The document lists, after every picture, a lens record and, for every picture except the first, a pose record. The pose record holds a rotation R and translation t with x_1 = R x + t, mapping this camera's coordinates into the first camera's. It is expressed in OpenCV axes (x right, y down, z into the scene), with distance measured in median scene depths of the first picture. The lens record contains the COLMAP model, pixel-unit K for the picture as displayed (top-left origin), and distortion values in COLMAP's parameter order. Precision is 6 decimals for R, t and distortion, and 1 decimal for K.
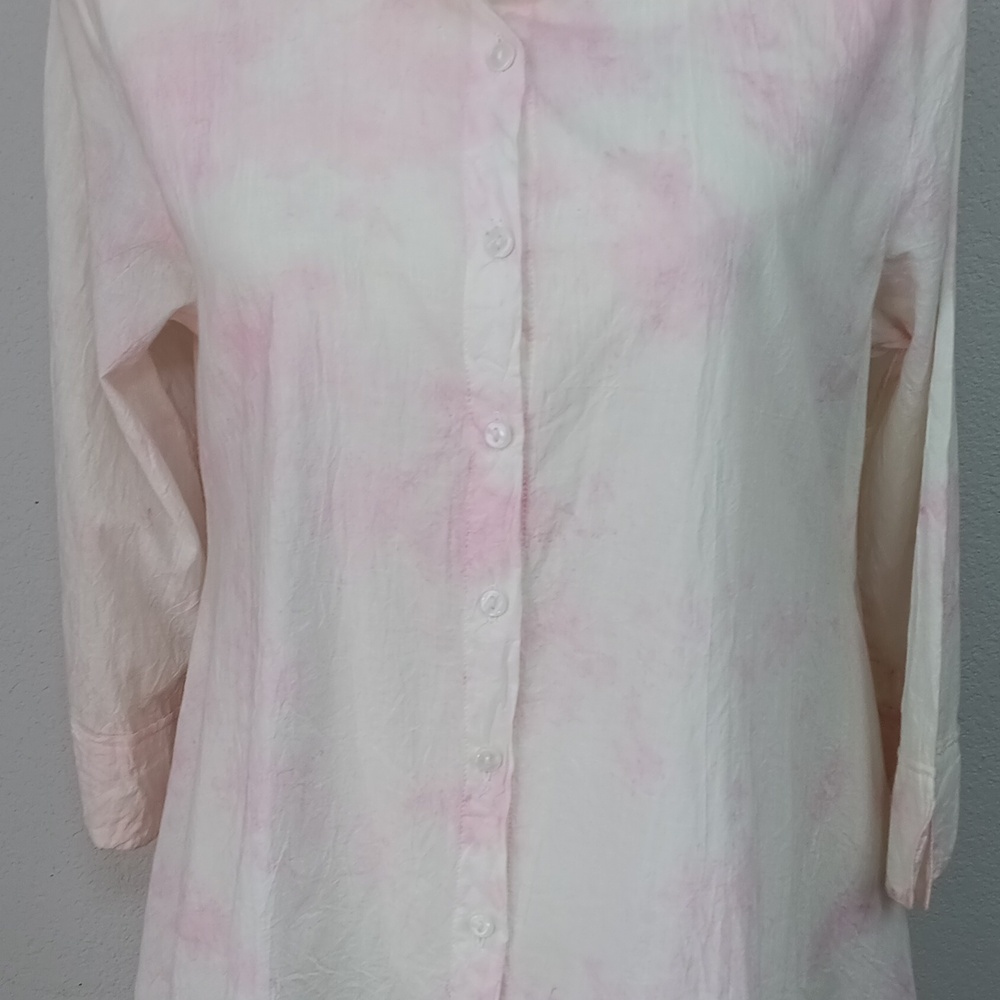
lens RADIAL K [[1678.5, 0, 477.6], [0, 1678.5, 519.6], [0, 0, 1]] dist [0.091158, -0.167313]
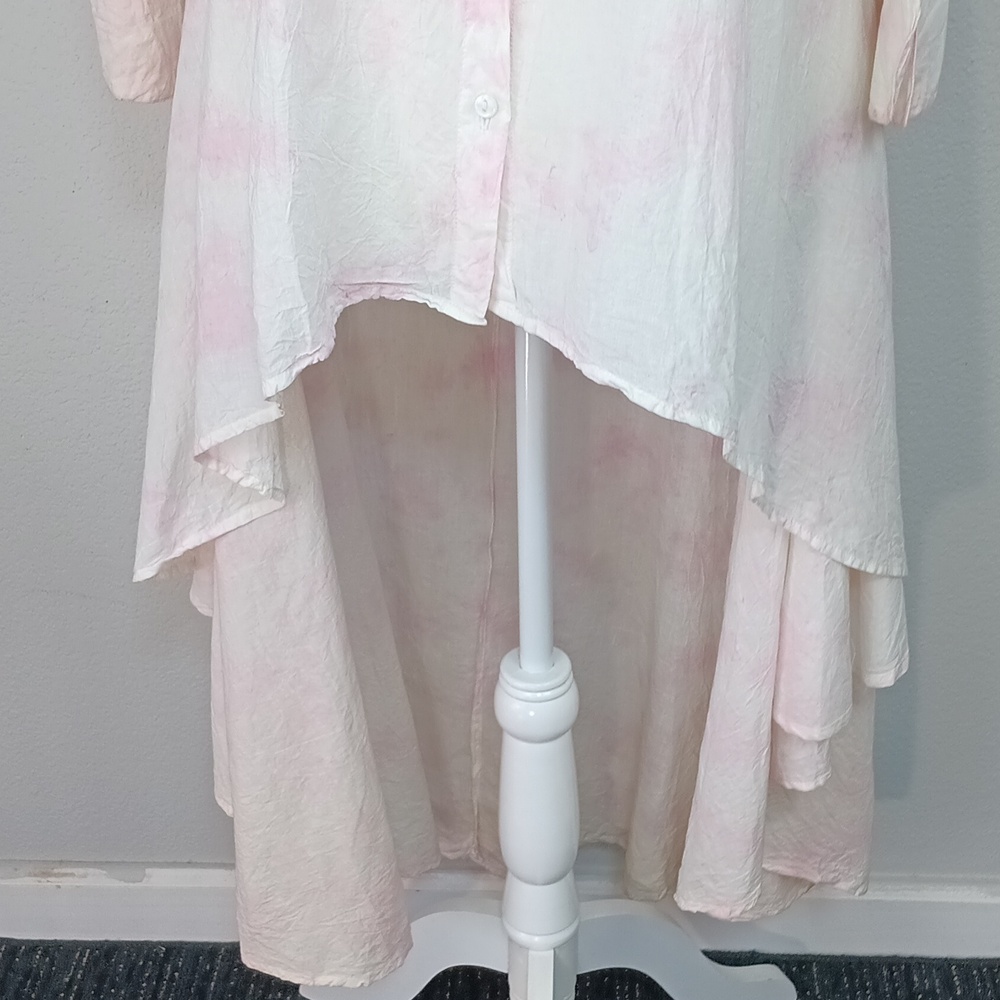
lens RADIAL K [[1678.5, 0, 477.6], [0, 1678.5, 519.6], [0, 0, 1]] dist [0.091158, -0.167313]
pose [[1.000000, 0.000147, 0.000418, -0.003226], [-0.000245, 0.969706, 0.244273, 0.233265], [-0.000369, -0.244273, 0.969706, -0.096859]]
